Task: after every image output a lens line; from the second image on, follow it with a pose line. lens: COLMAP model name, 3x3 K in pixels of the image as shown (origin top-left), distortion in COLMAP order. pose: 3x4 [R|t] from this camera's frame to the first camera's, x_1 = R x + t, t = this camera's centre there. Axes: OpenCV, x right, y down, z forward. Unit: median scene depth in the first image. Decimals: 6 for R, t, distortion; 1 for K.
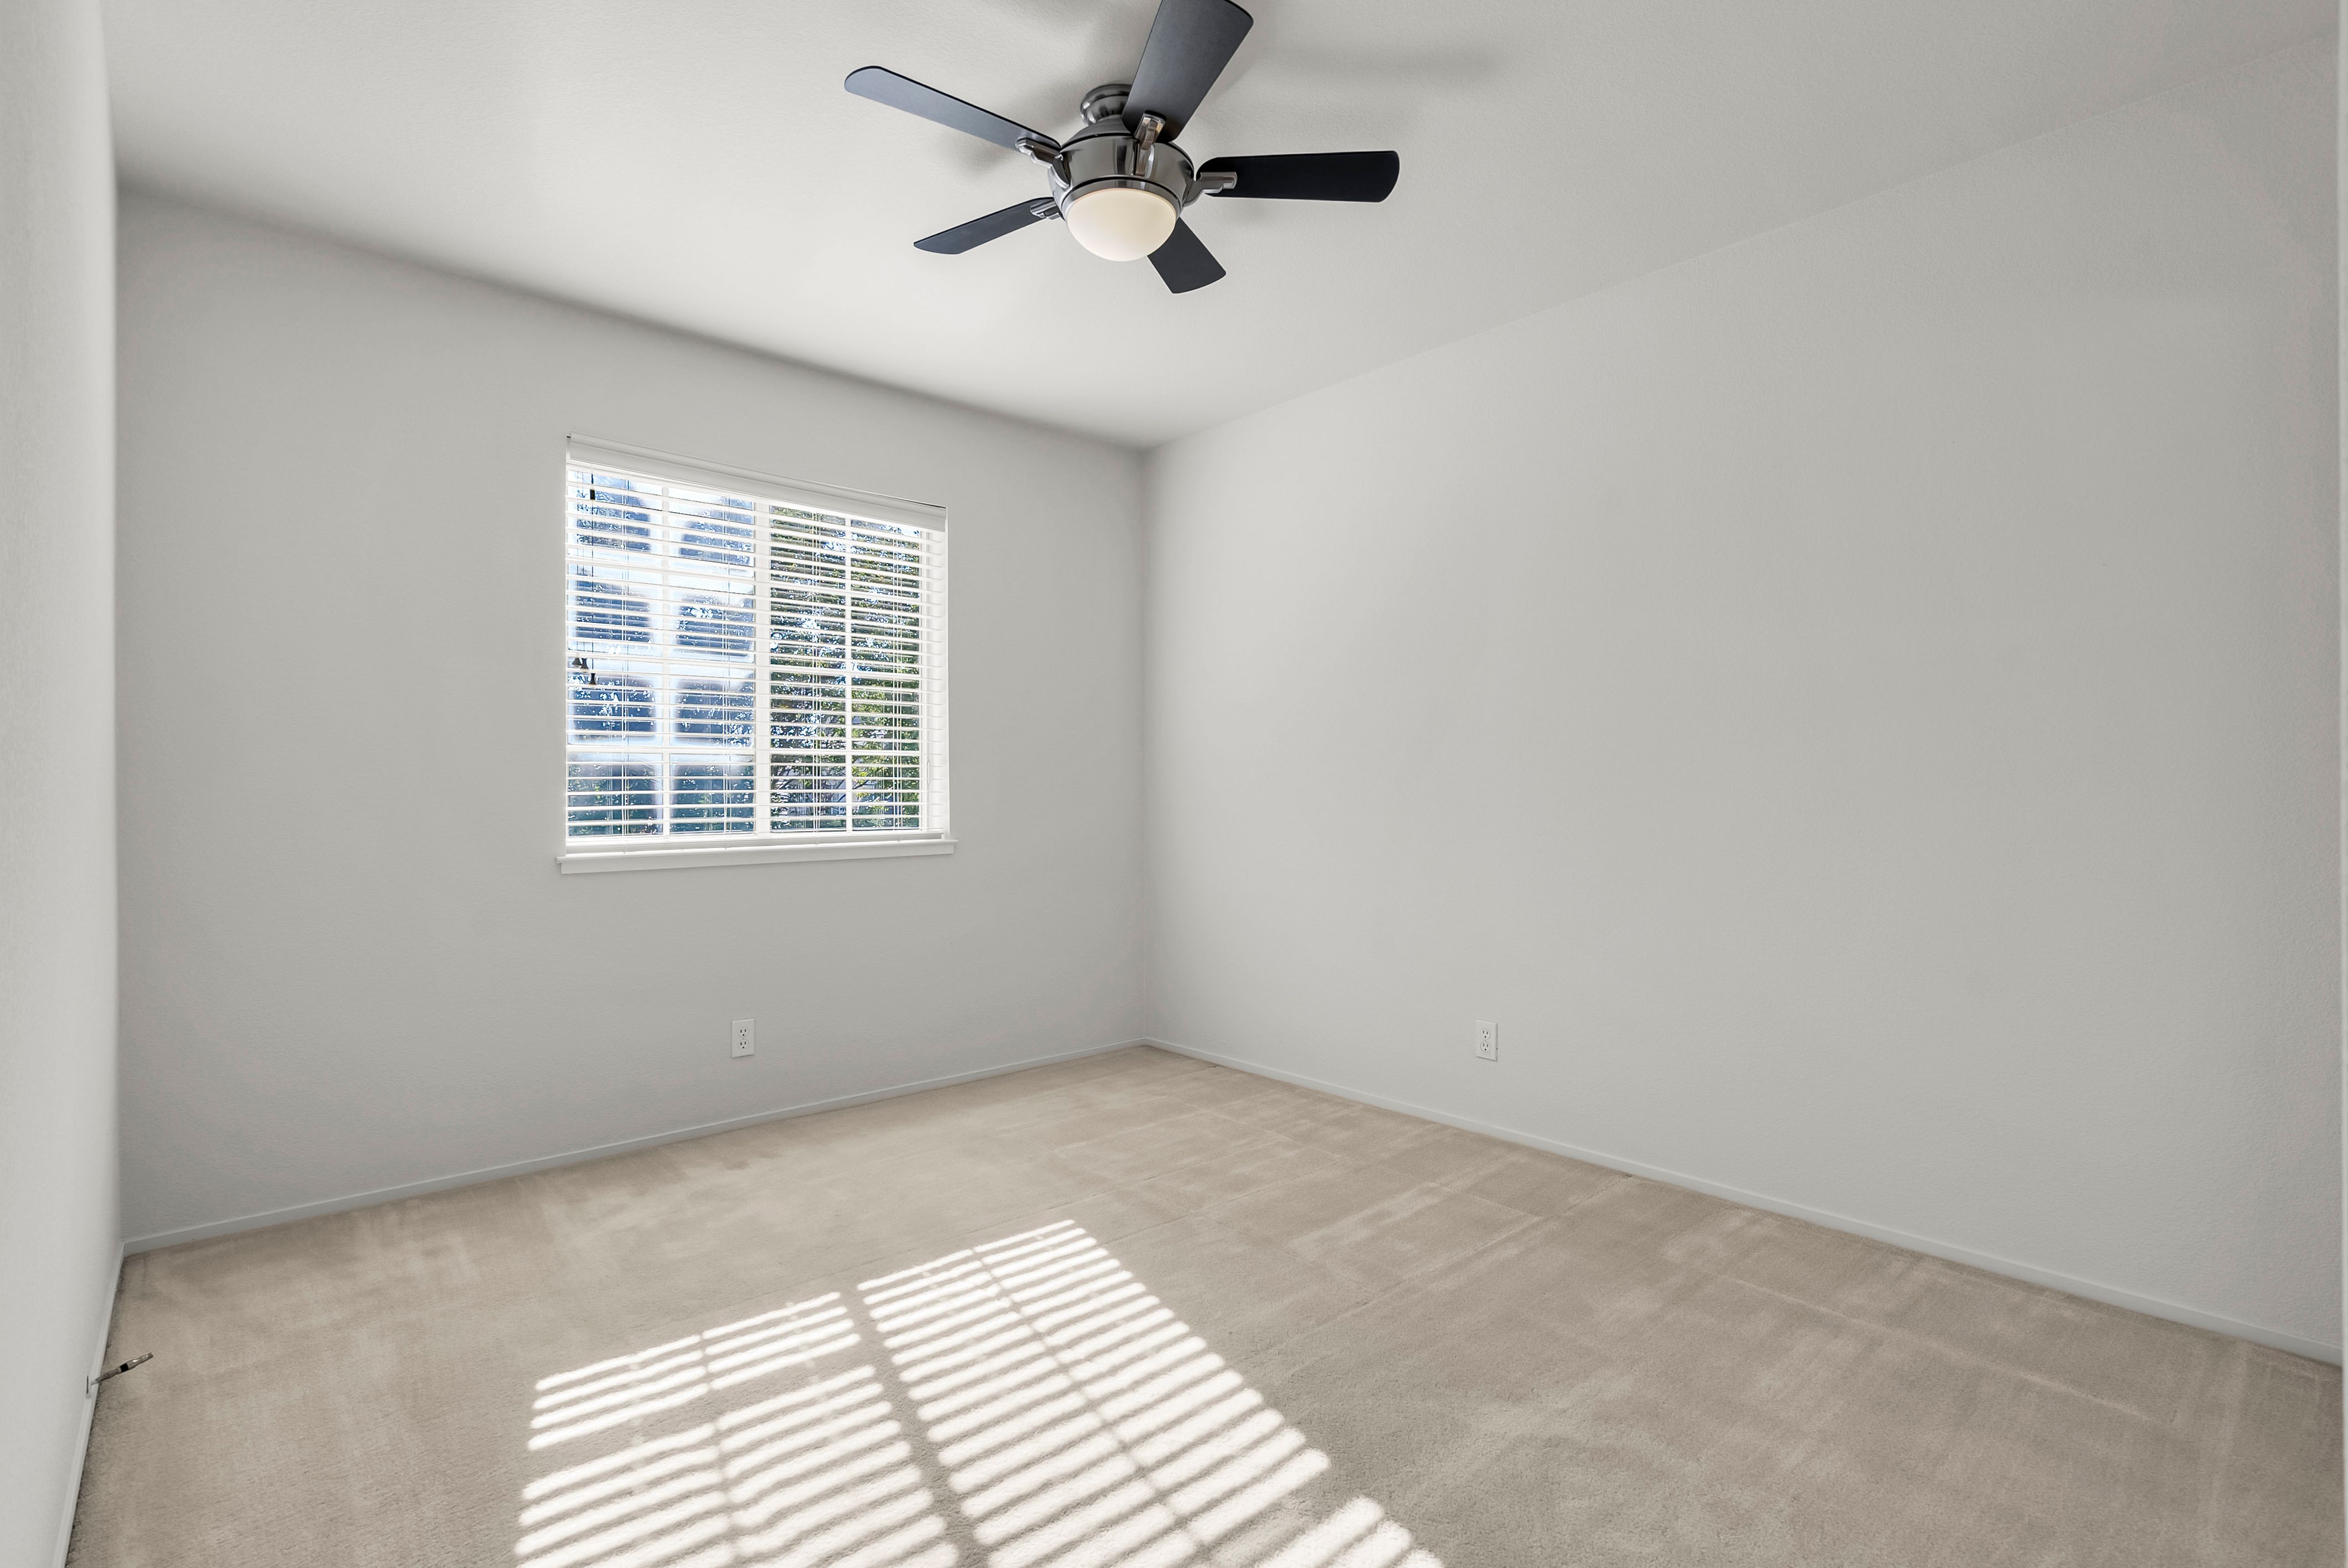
lens RADIAL K [[1080.9, 0, 1178.3], [0, 1080.9, 778.1], [0, 0, 1]] dist [0.001783, 0.000925]
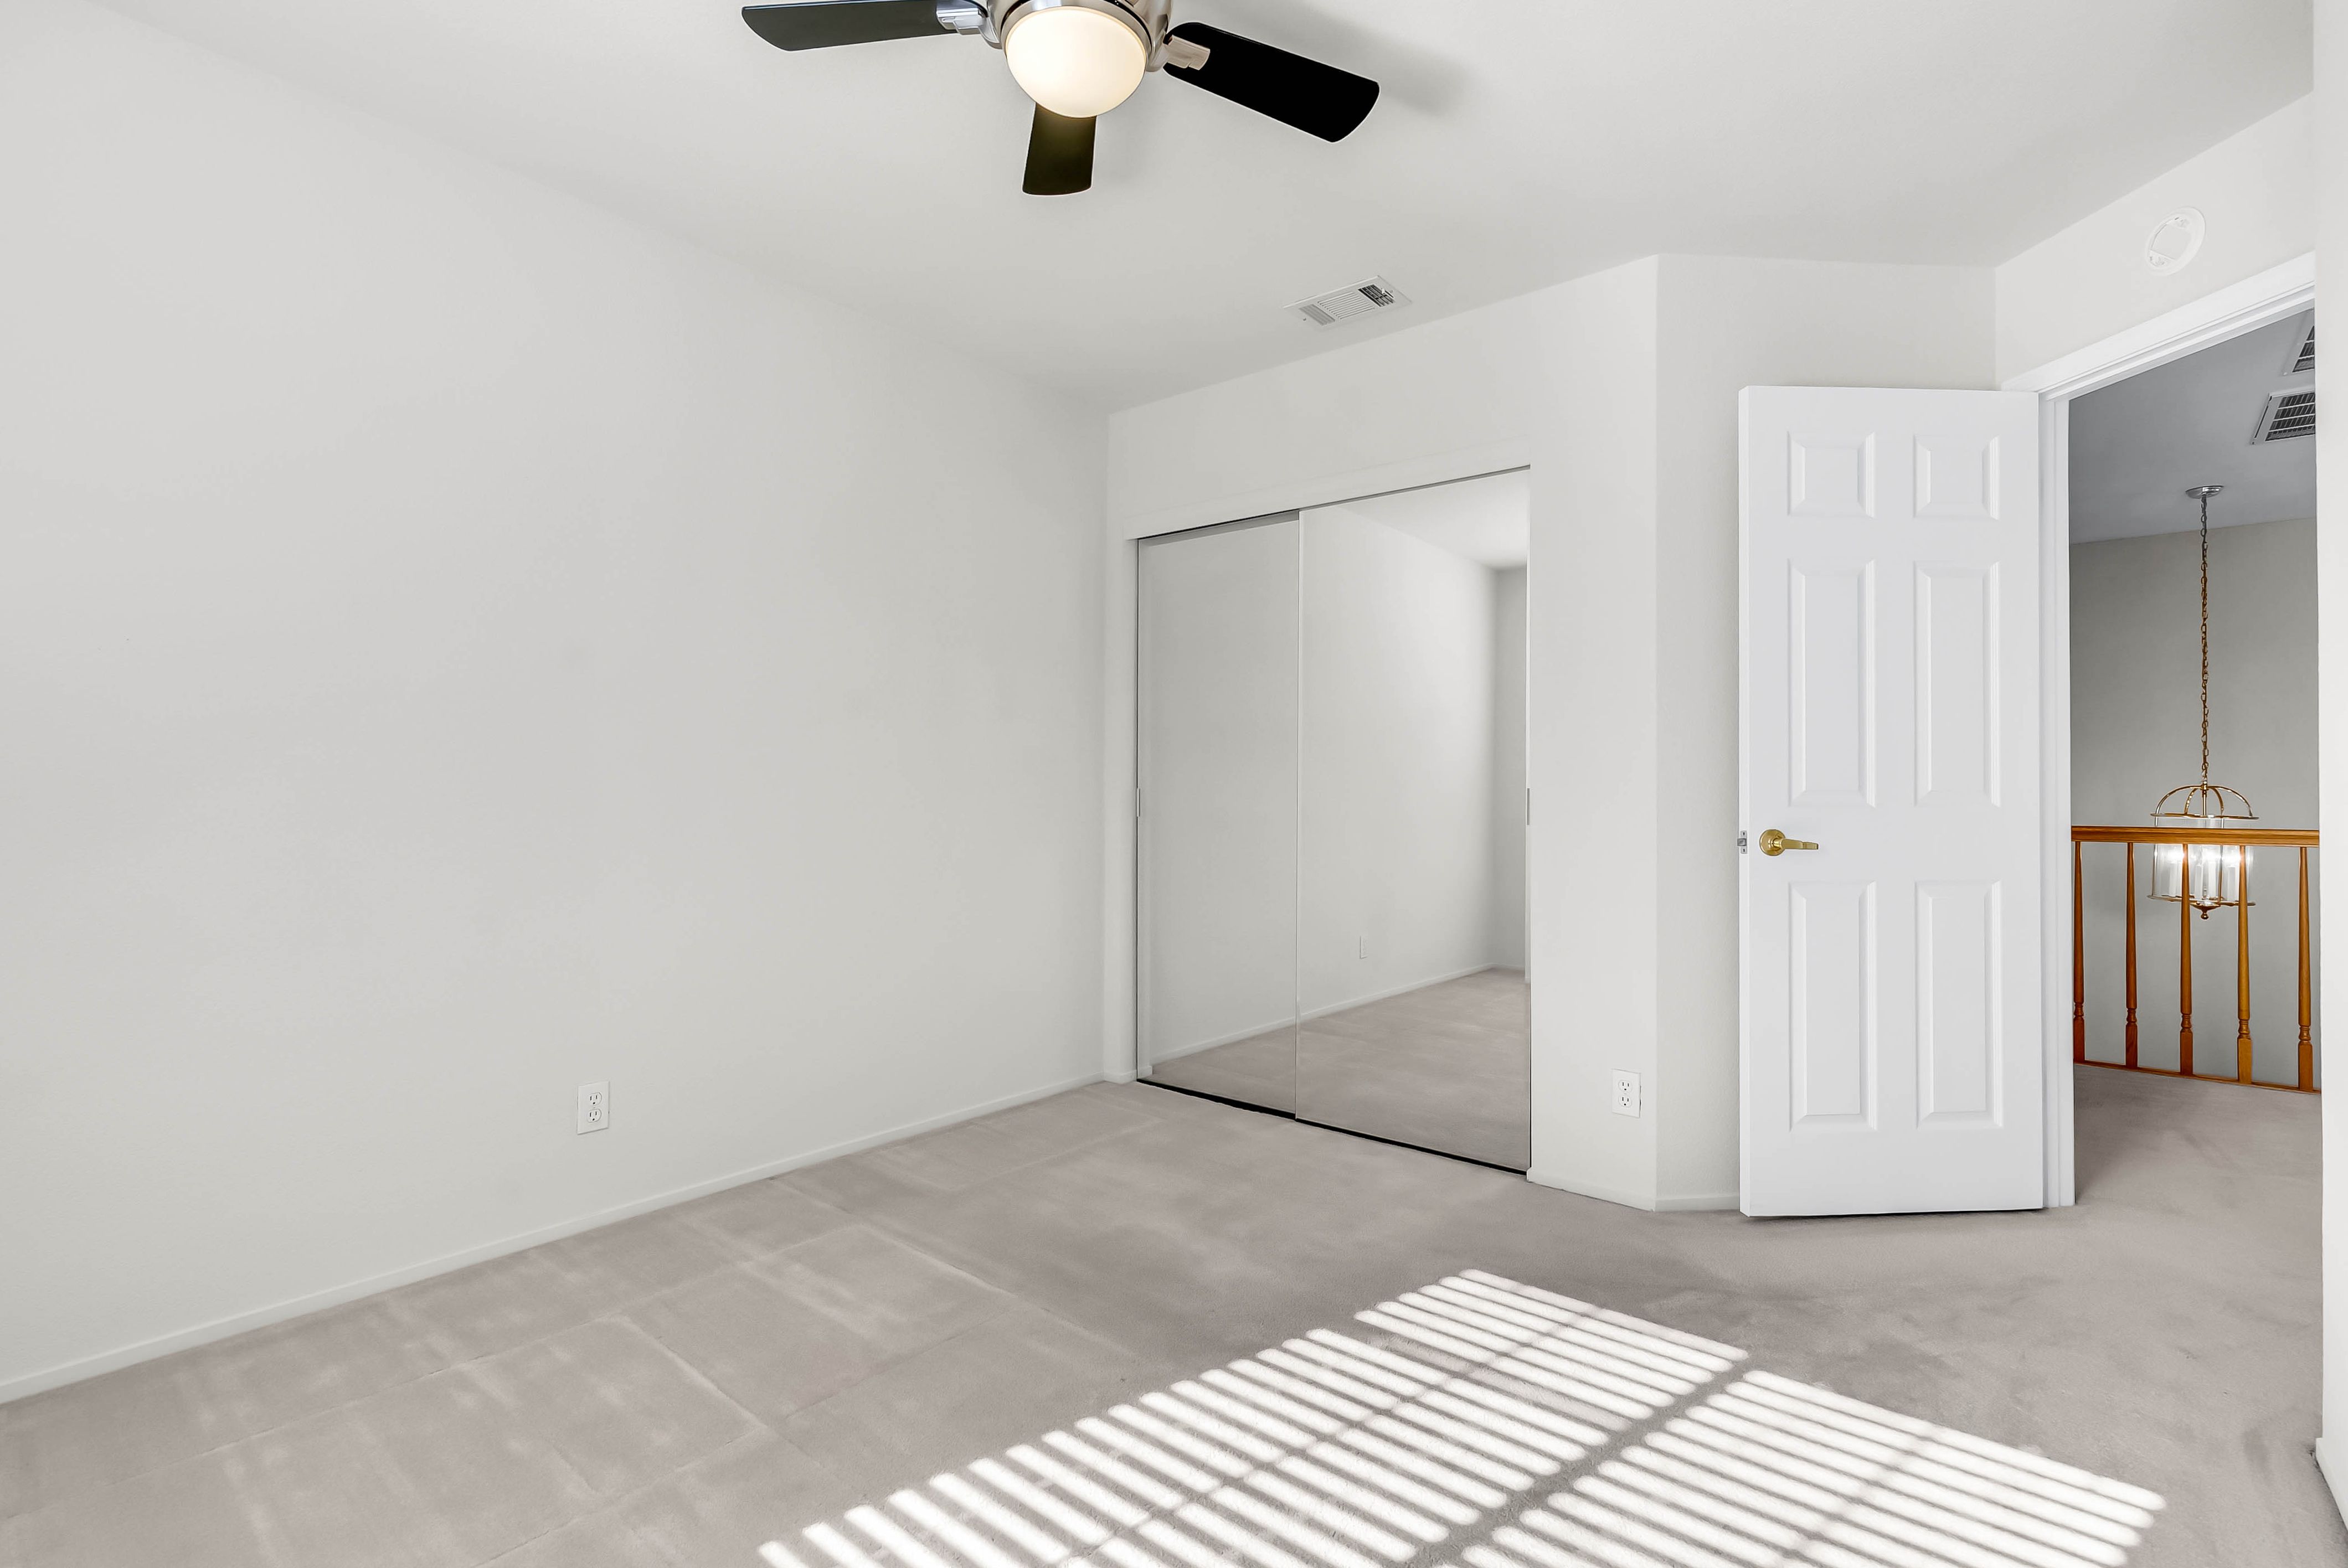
lens RADIAL K [[1080.9, 0, 1178.3], [0, 1080.9, 778.1], [0, 0, 1]] dist [0.001783, 0.000925]
pose [[-0.161219, 0.016279, 0.986784, -0.633977], [-0.022226, 0.999550, -0.020121, 0.010641], [-0.986668, -0.025176, -0.160785, 0.803135]]
